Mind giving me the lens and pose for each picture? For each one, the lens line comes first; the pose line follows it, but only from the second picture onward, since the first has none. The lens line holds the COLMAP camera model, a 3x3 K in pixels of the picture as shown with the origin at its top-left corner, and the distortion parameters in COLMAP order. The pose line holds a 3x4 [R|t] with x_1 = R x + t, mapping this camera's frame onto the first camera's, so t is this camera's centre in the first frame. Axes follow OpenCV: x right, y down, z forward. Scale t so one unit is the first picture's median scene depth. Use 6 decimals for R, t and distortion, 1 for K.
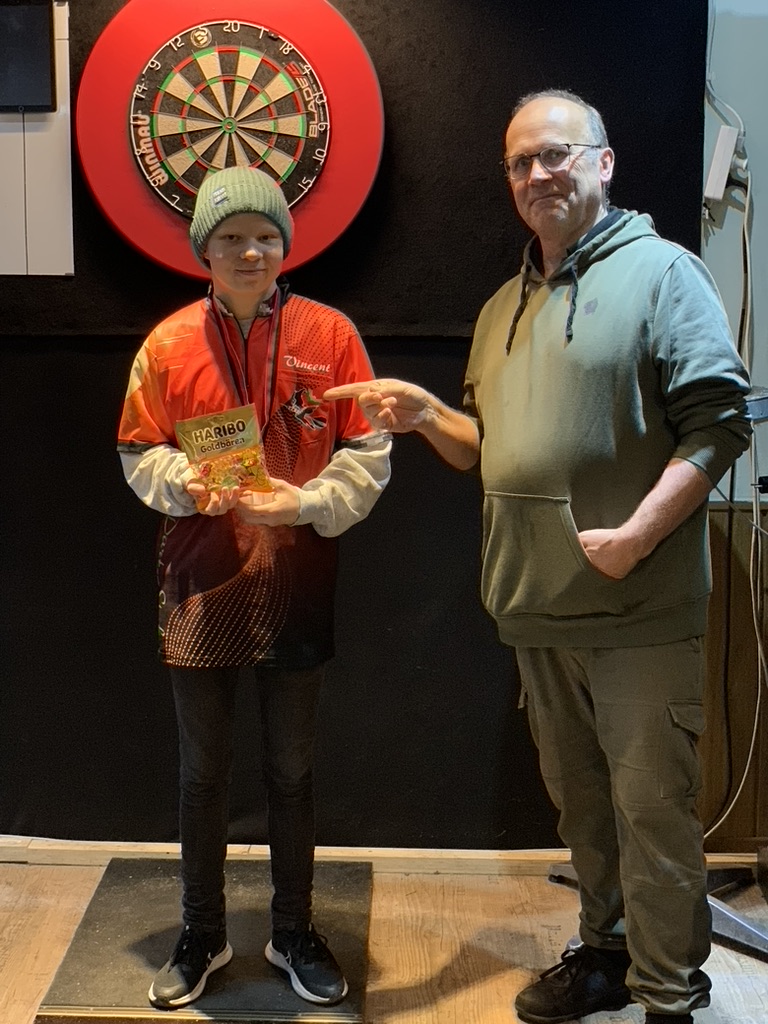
lens RADIAL K [[1601.2, 0, 407.1], [0, 1601.2, 524.8], [0, 0, 1]] dist [-0.025403, 0.000000]
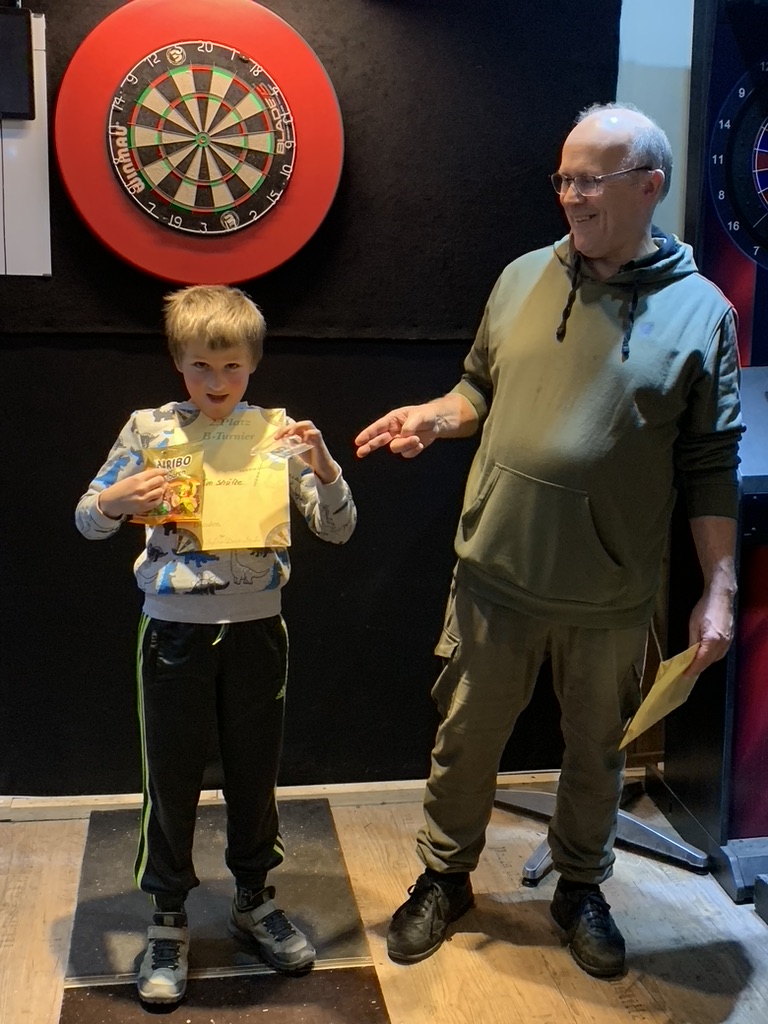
lens RADIAL K [[1195.0, 0, 429.9], [0, 1195.0, 503.1], [0, 0, 1]] dist [-0.018154, 0.000000]
pose [[0.977848, -0.019055, 0.208446, -0.133849], [0.012439, 0.999378, 0.033005, -0.028724], [-0.208945, -0.029681, 0.977477, 0.171149]]
